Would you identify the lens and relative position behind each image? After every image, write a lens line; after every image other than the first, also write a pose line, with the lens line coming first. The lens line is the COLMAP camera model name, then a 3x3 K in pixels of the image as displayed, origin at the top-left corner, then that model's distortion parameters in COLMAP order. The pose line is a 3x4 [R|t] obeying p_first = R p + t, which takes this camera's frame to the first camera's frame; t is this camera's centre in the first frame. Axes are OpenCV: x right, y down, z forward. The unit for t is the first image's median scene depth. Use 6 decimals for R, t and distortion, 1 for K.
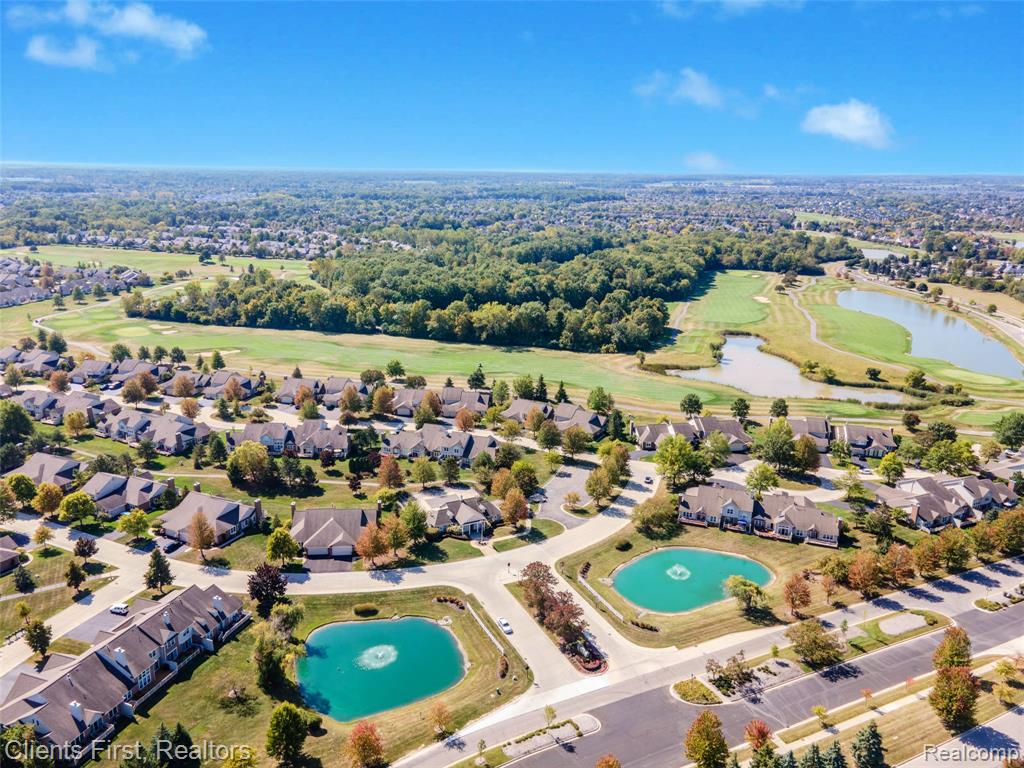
lens RADIAL K [[741.8, 0, 513.2], [0, 741.8, 389.9], [0, 0, 1]] dist [0.038019, 0.006403]
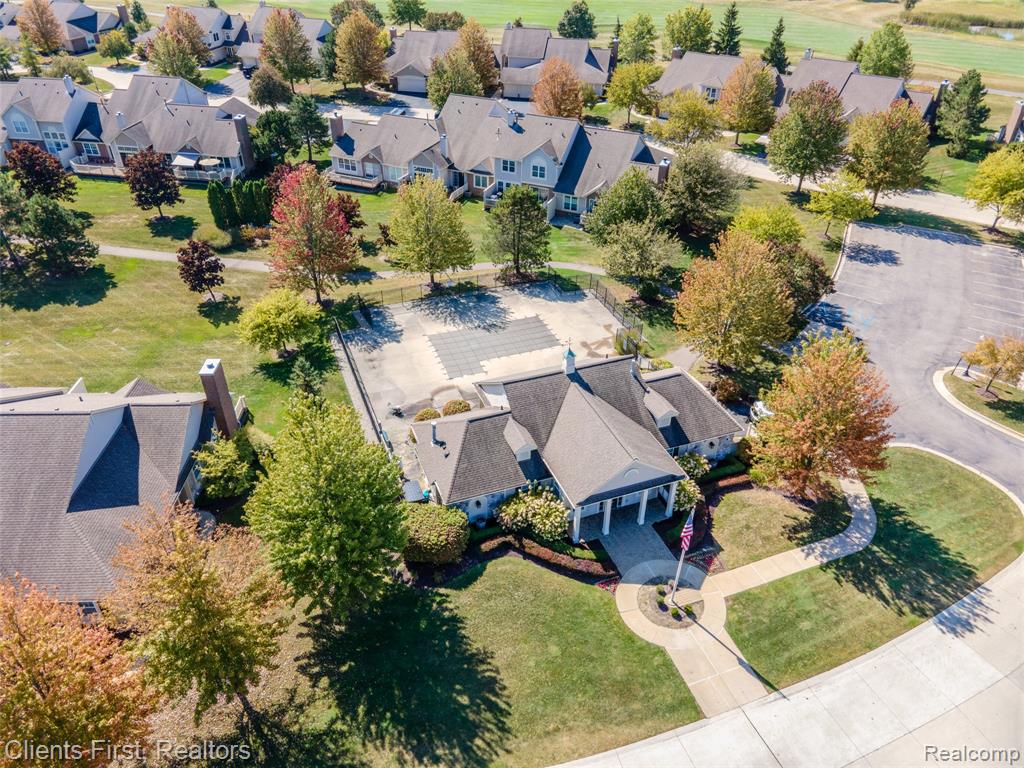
lens RADIAL K [[741.8, 0, 513.2], [0, 741.8, 389.9], [0, 0, 1]] dist [0.038019, 0.006403]
pose [[0.996044, 0.049114, -0.074052, -0.062040], [-0.022501, 0.945614, 0.324512, 0.071105], [0.085963, -0.321562, 0.942979, 0.693942]]
